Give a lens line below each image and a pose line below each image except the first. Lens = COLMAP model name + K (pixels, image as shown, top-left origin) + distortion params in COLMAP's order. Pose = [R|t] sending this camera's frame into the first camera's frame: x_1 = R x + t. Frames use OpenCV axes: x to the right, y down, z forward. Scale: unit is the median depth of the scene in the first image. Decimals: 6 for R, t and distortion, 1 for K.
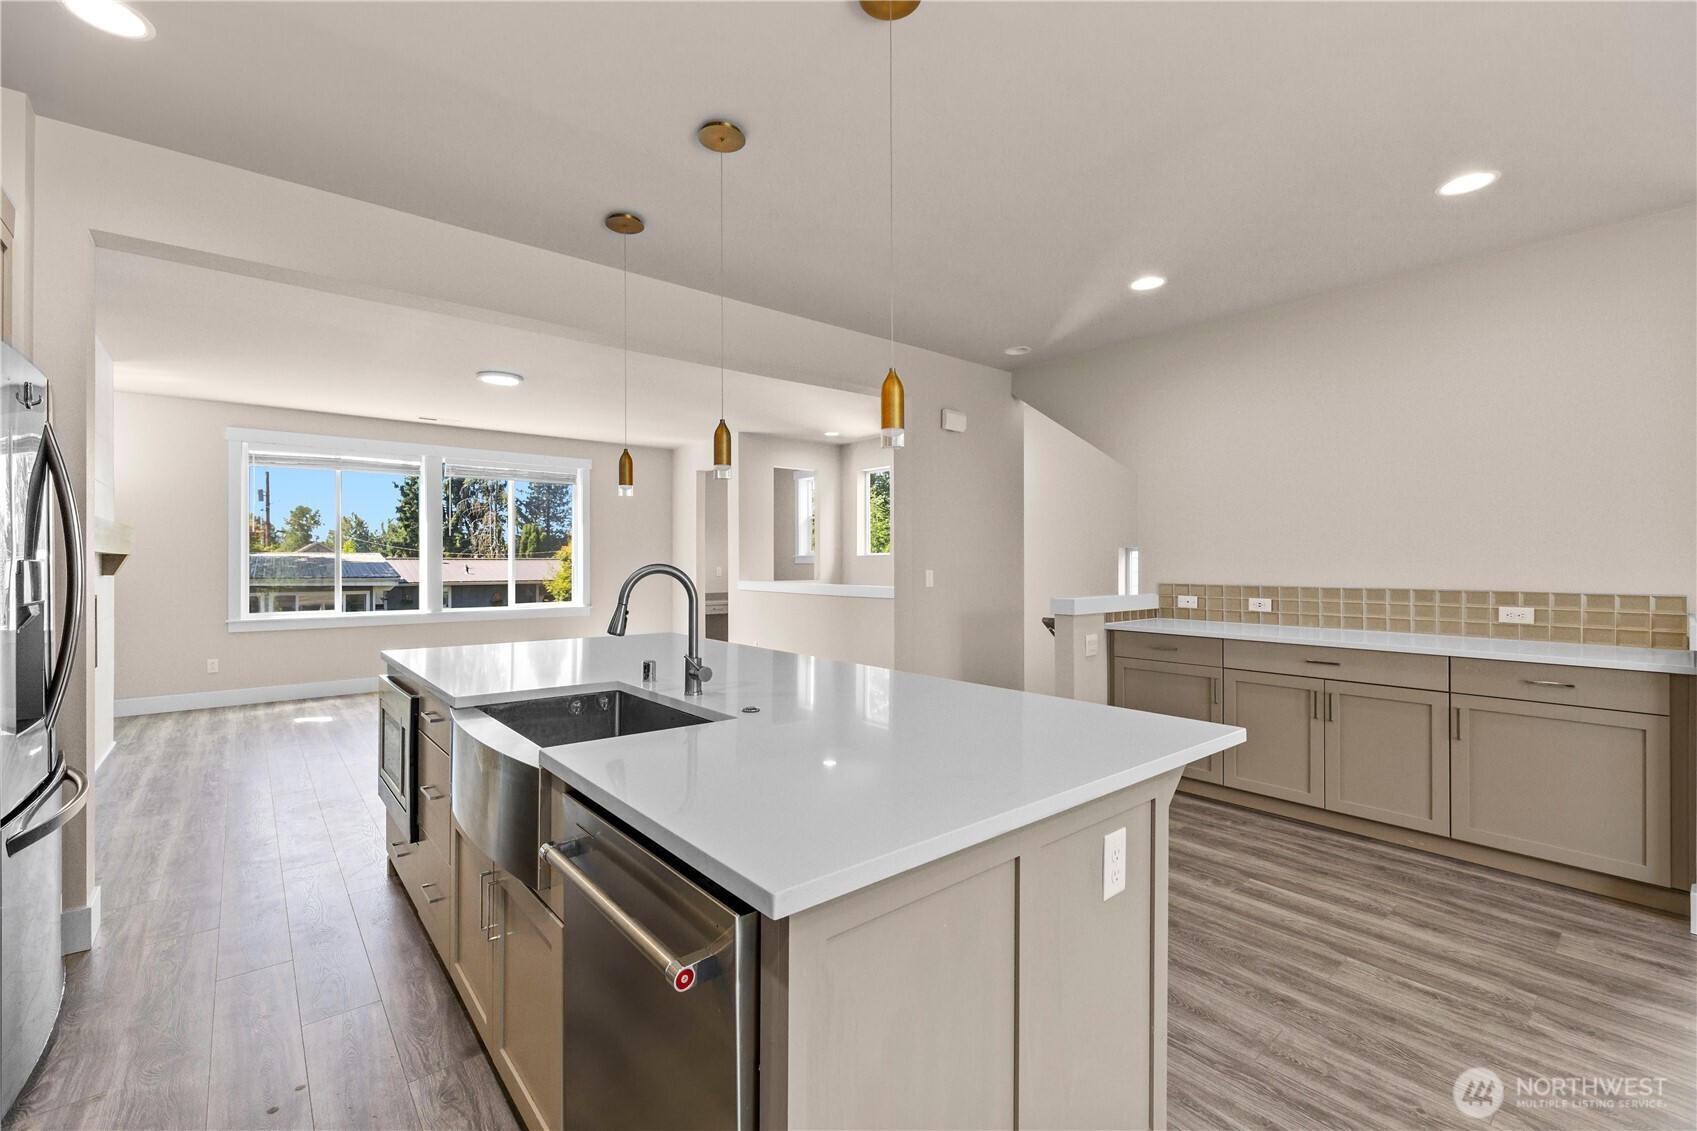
lens RADIAL K [[714.6, 0, 826.5], [0, 714.6, 560.0], [0, 0, 1]] dist [0.003377, 0.000110]
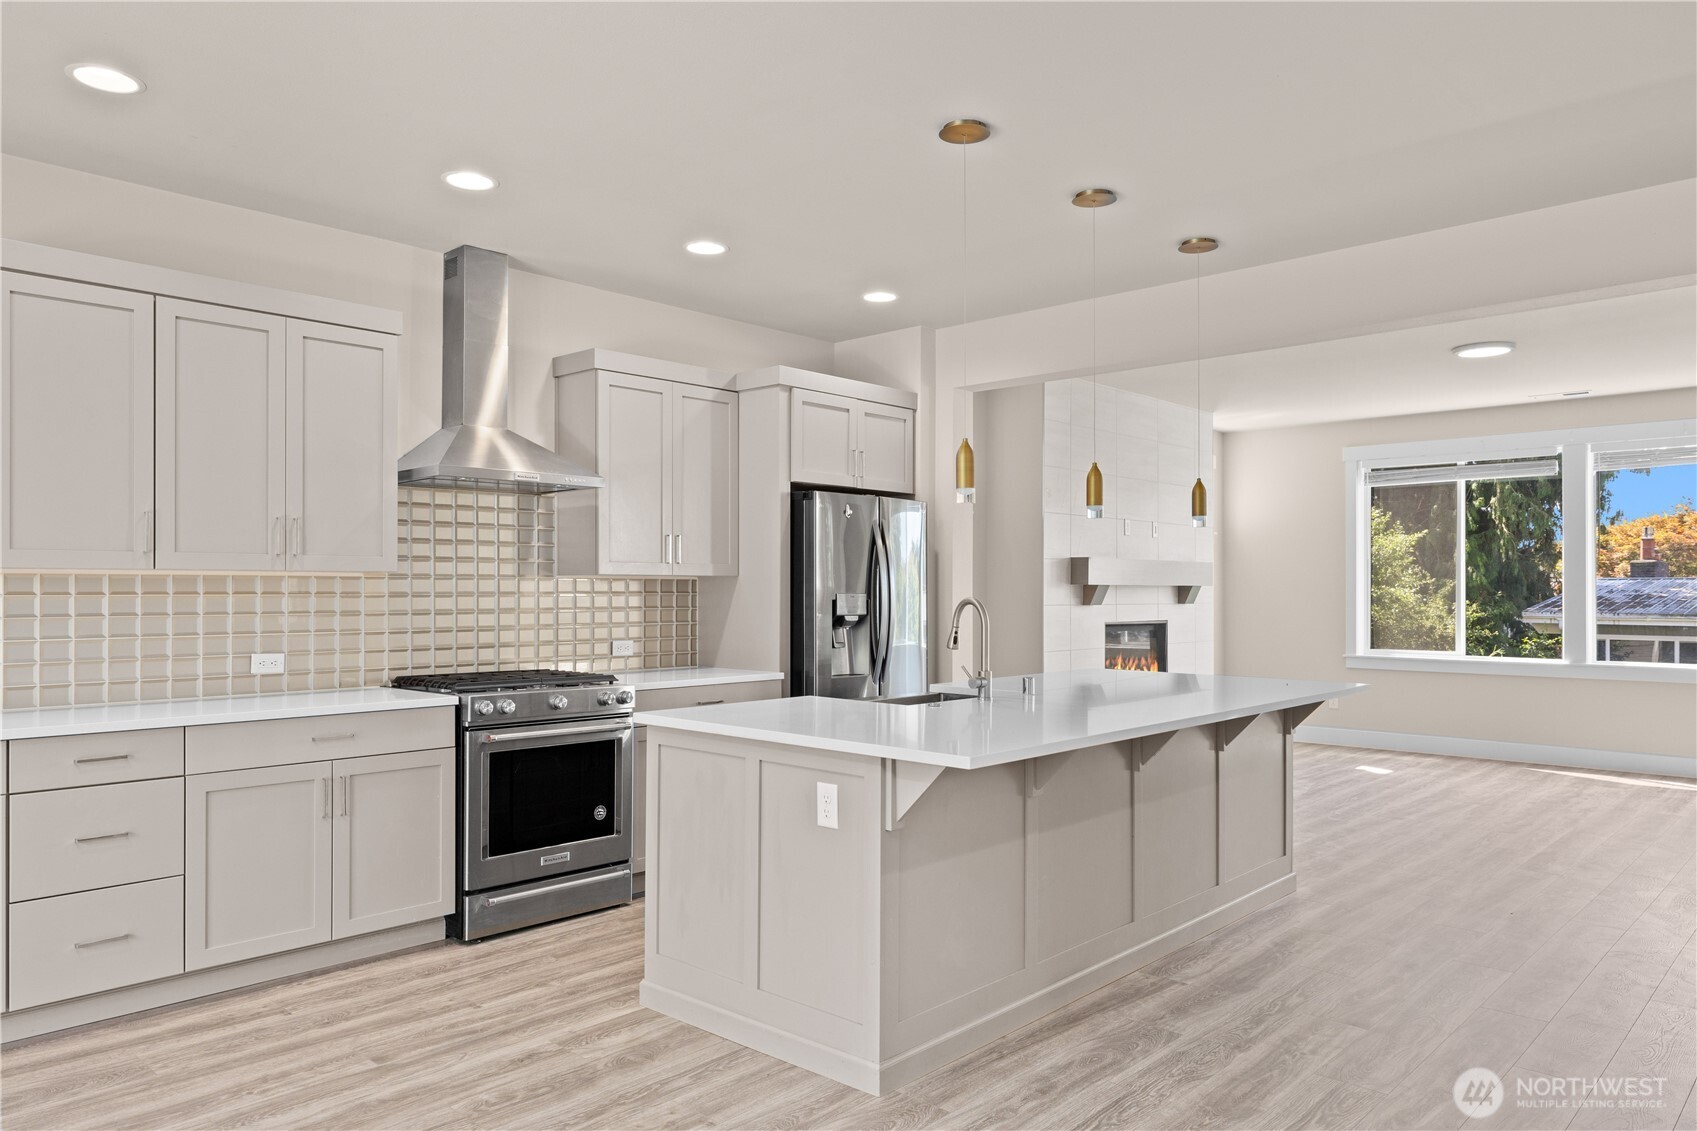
lens RADIAL K [[1143.9, 0, 835.2], [0, 1143.9, 585.8], [0, 0, 1]] dist [0.001959, -0.001287]
pose [[0.131967, -0.004676, -0.991243, 1.226040], [0.003617, 0.999984, -0.004235, -0.006074], [0.991247, -0.003026, 0.131982, 0.320408]]
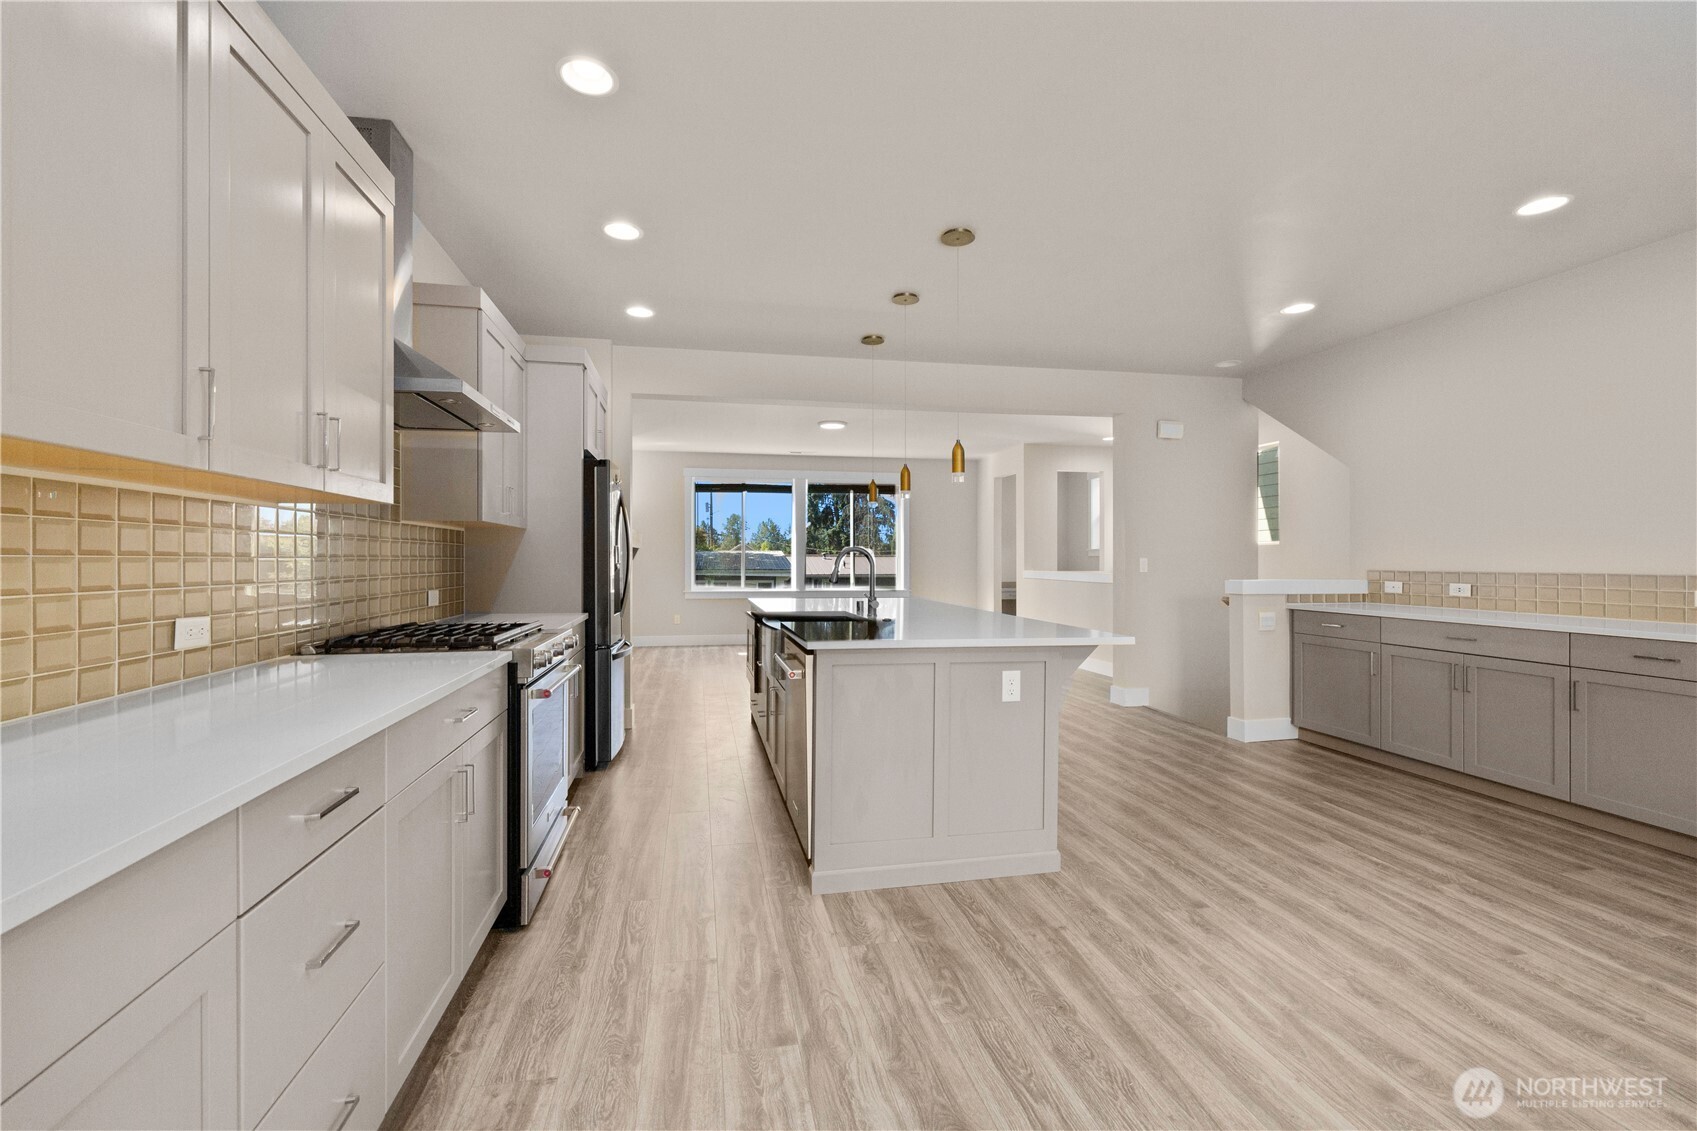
lens RADIAL K [[714.6, 0, 830.9], [0, 714.6, 557.8], [0, 0, 1]] dist [0.003377, 0.000110]
pose [[0.878627, 0.000220, -0.477509, 0.422056], [-0.000141, 1.000000, 0.000203, 0.022655], [0.477509, -0.000111, 0.878627, -0.484129]]
